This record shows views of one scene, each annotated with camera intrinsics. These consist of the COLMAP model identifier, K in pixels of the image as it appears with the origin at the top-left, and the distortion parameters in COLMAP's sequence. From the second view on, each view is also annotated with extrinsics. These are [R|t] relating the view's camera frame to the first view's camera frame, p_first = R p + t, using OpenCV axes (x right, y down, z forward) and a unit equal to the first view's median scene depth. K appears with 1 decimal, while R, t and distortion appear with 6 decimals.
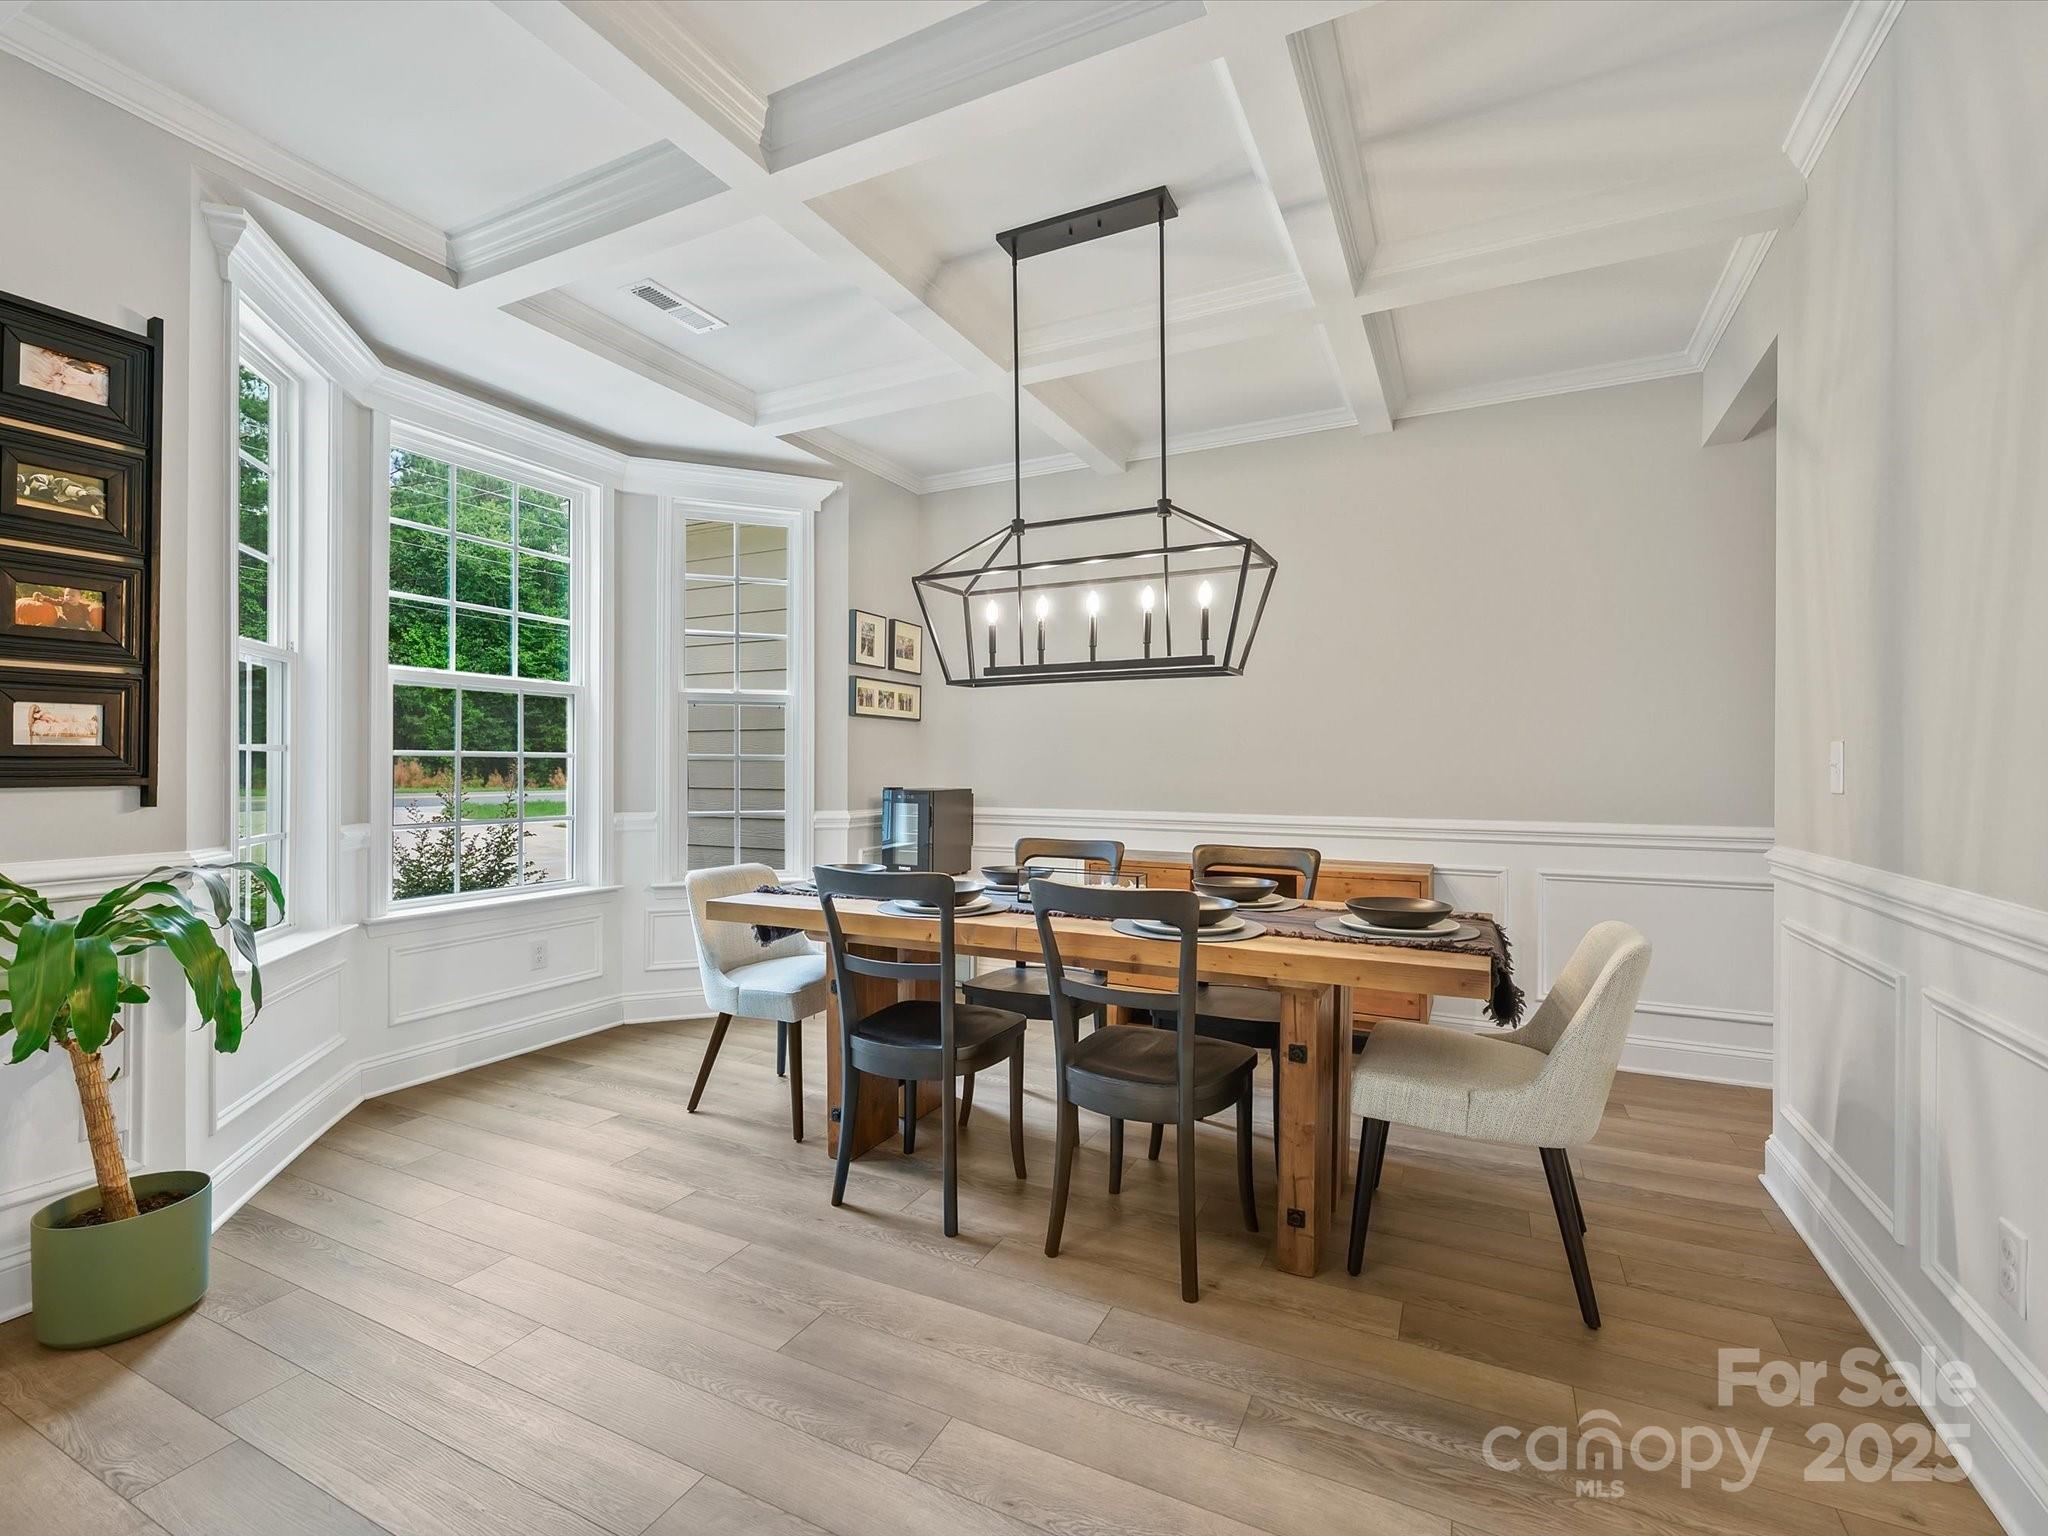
lens RADIAL K [[928.5, 0, 1037.3], [0, 928.5, 768.8], [0, 0, 1]] dist [-0.002458, 0.000920]
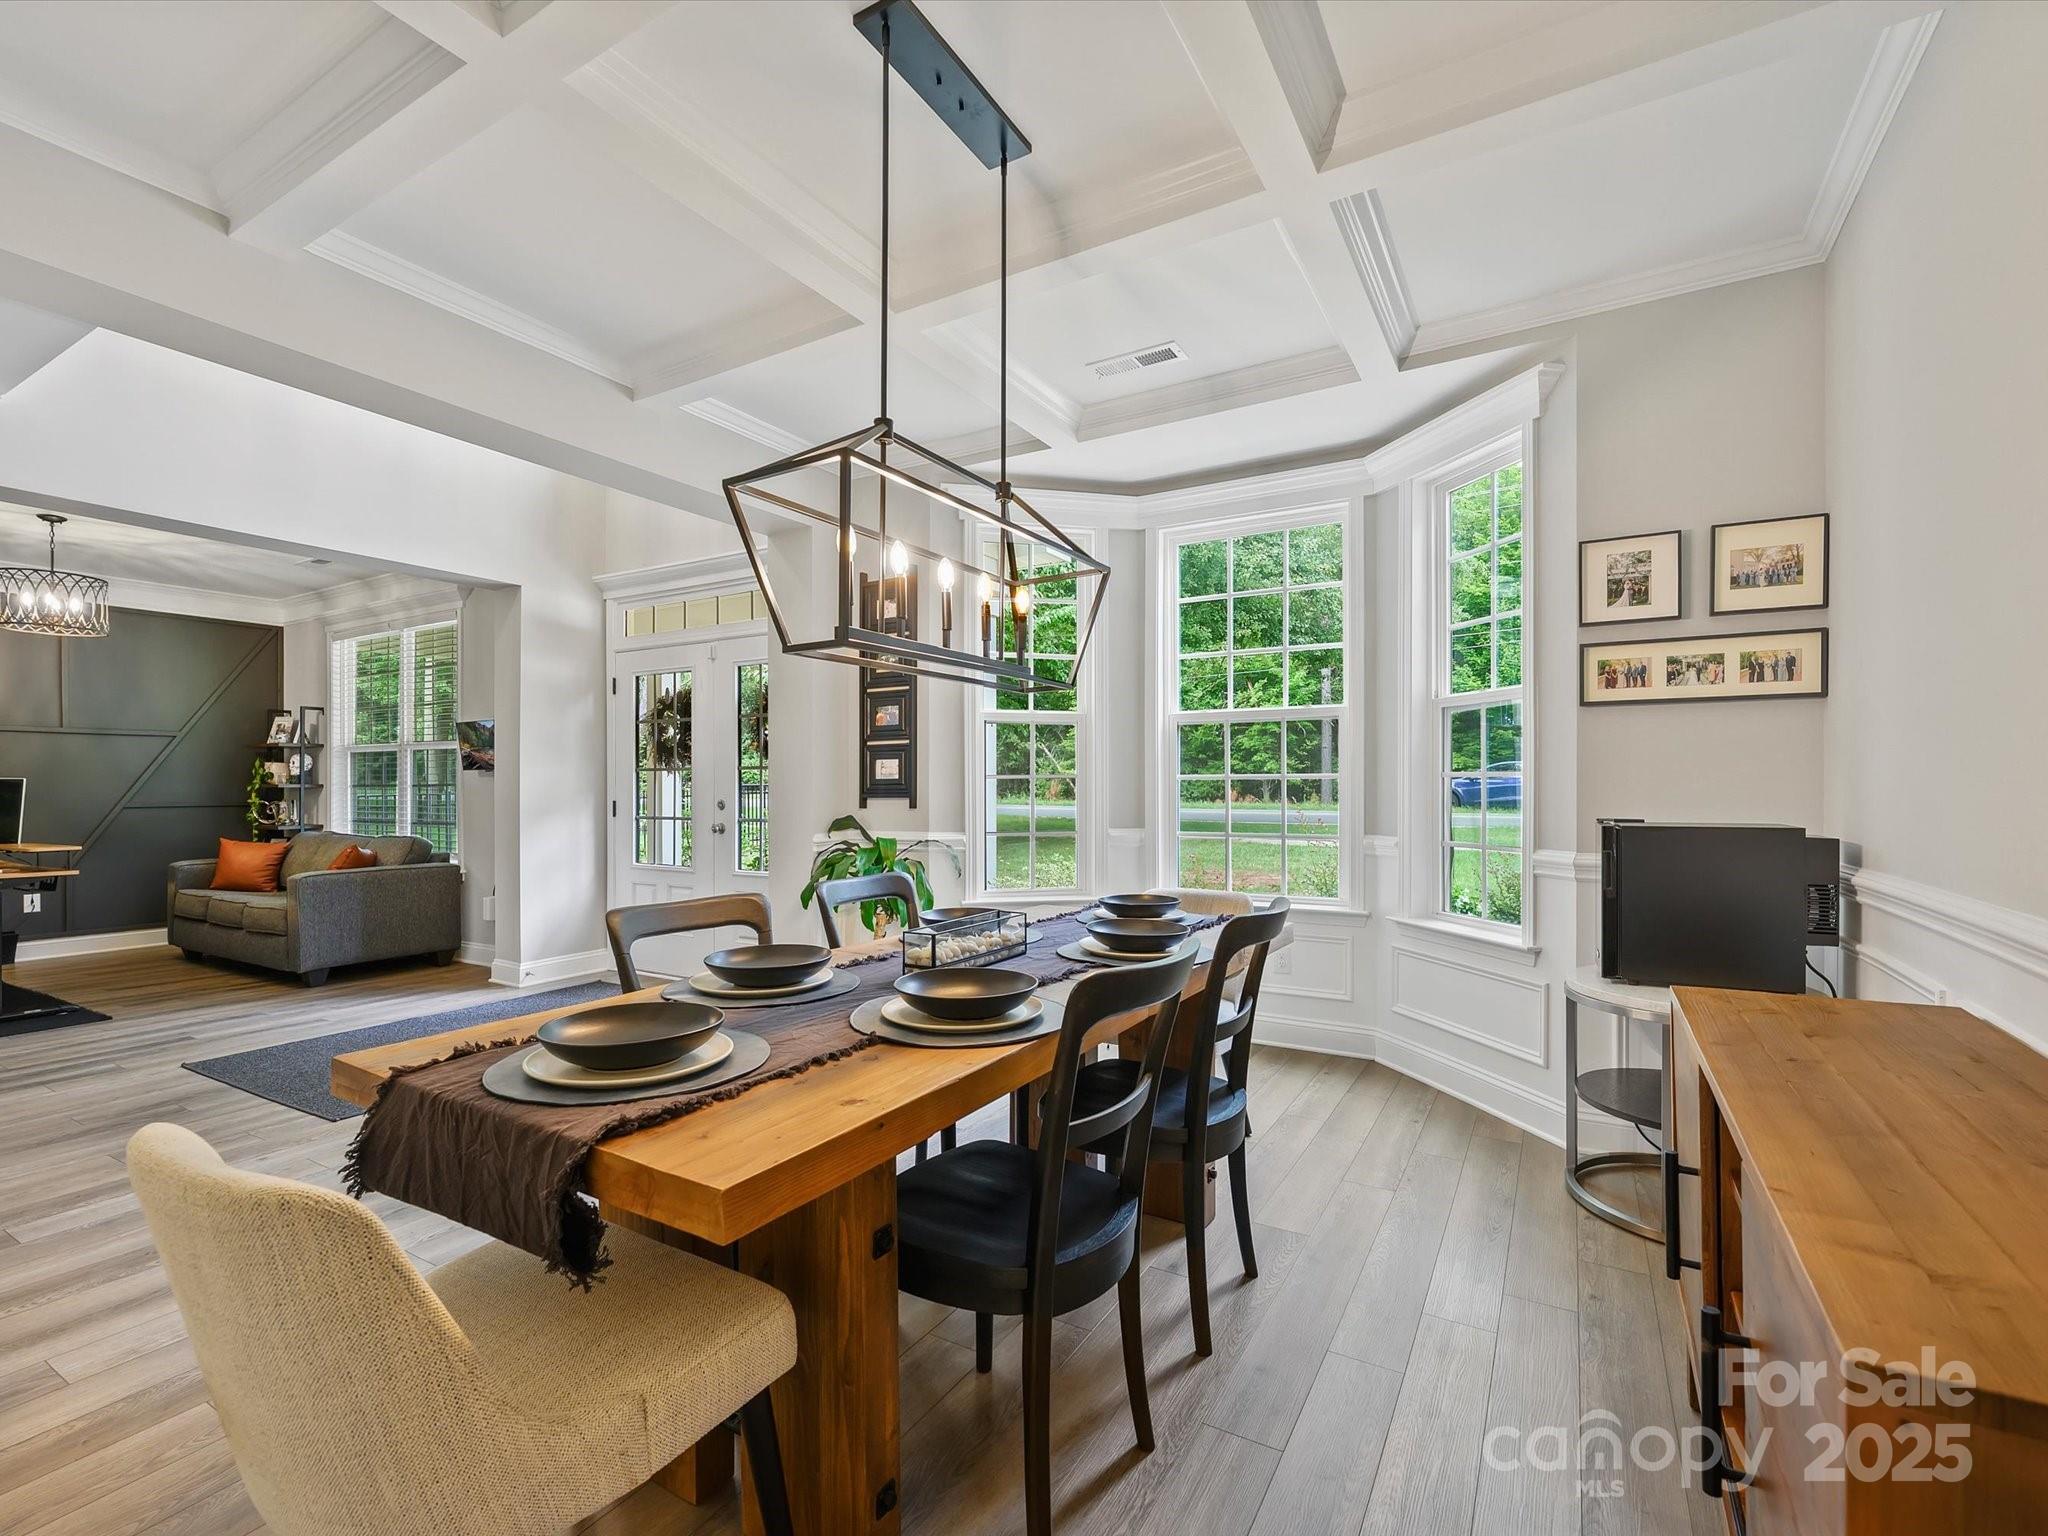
lens RADIAL K [[928.5, 0, 1008.7], [0, 928.5, 782.7], [0, 0, 1]] dist [-0.002458, 0.000920]
pose [[-0.092080, -0.007861, -0.995721, 0.718645], [0.001445, 0.999967, -0.008028, 0.001264], [0.995751, -0.002178, -0.092066, 0.980859]]
